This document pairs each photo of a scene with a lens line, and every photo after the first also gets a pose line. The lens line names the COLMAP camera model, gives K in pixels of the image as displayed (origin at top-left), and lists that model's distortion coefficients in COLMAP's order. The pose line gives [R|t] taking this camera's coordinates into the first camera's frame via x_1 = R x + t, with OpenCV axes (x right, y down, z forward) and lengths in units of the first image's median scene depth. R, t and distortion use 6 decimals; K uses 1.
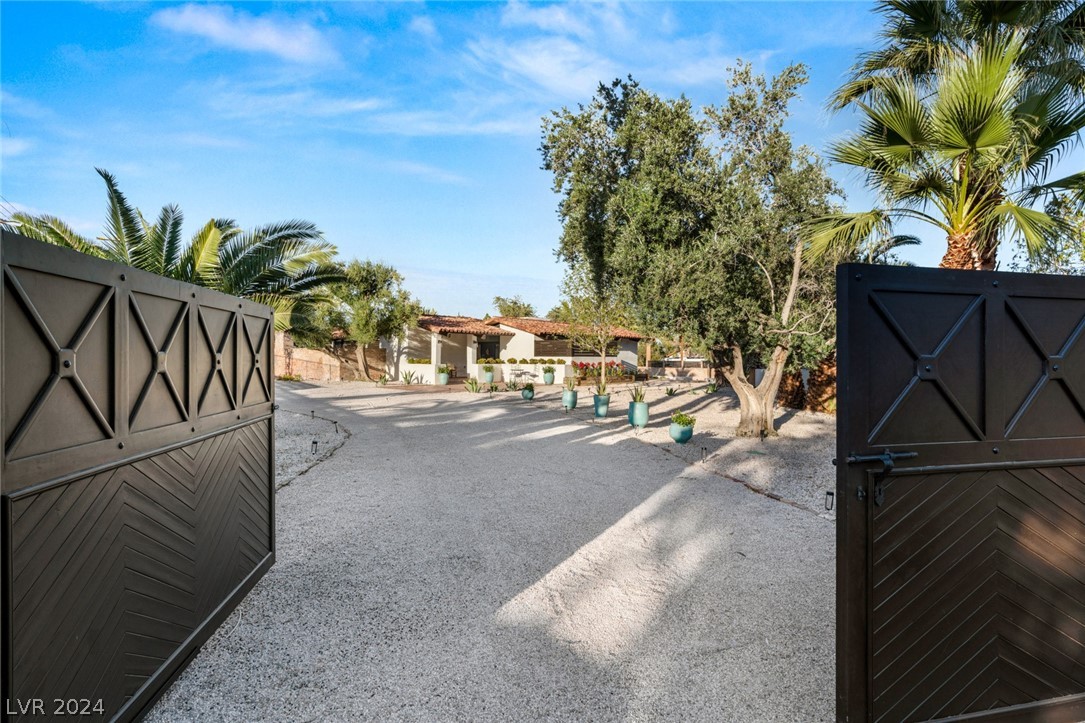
lens RADIAL K [[555.8, 0, 538.0], [0, 555.8, 362.2], [0, 0, 1]] dist [-0.003472, -0.000081]
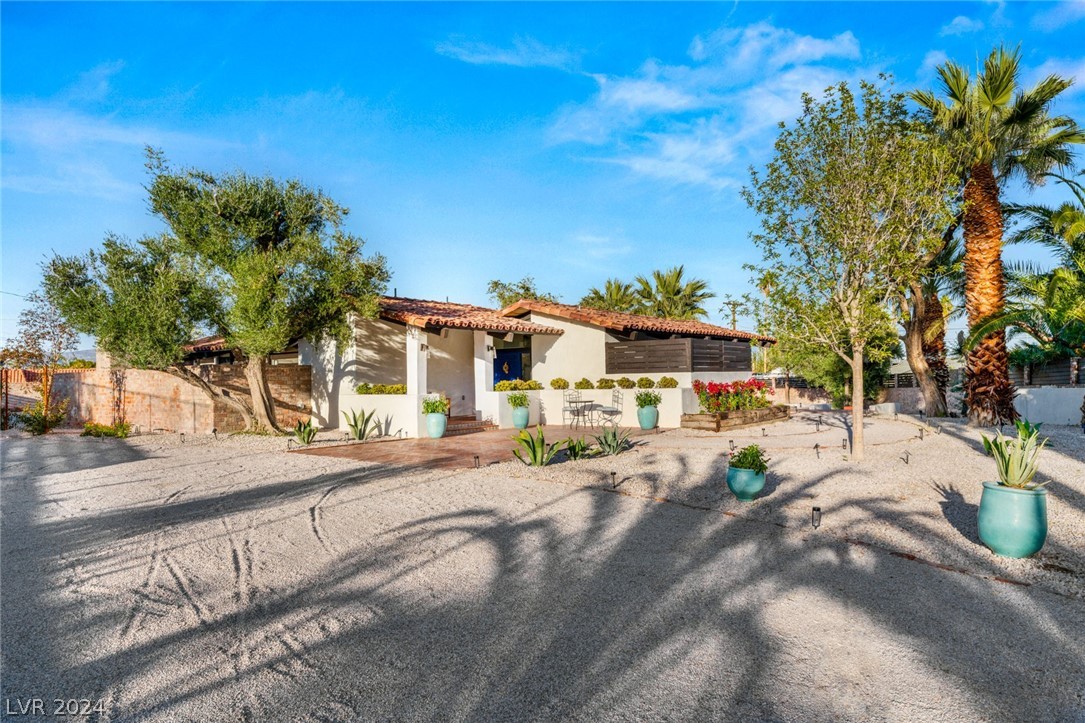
lens RADIAL K [[739.1, 0, 547.7], [0, 739.1, 361.3], [0, 0, 1]] dist [0.011443, 0.001252]
pose [[0.998875, -0.024540, 0.040589, -0.093154], [0.025898, 0.999111, -0.033274, -0.000744], [-0.039737, 0.034288, 0.998622, 0.346646]]
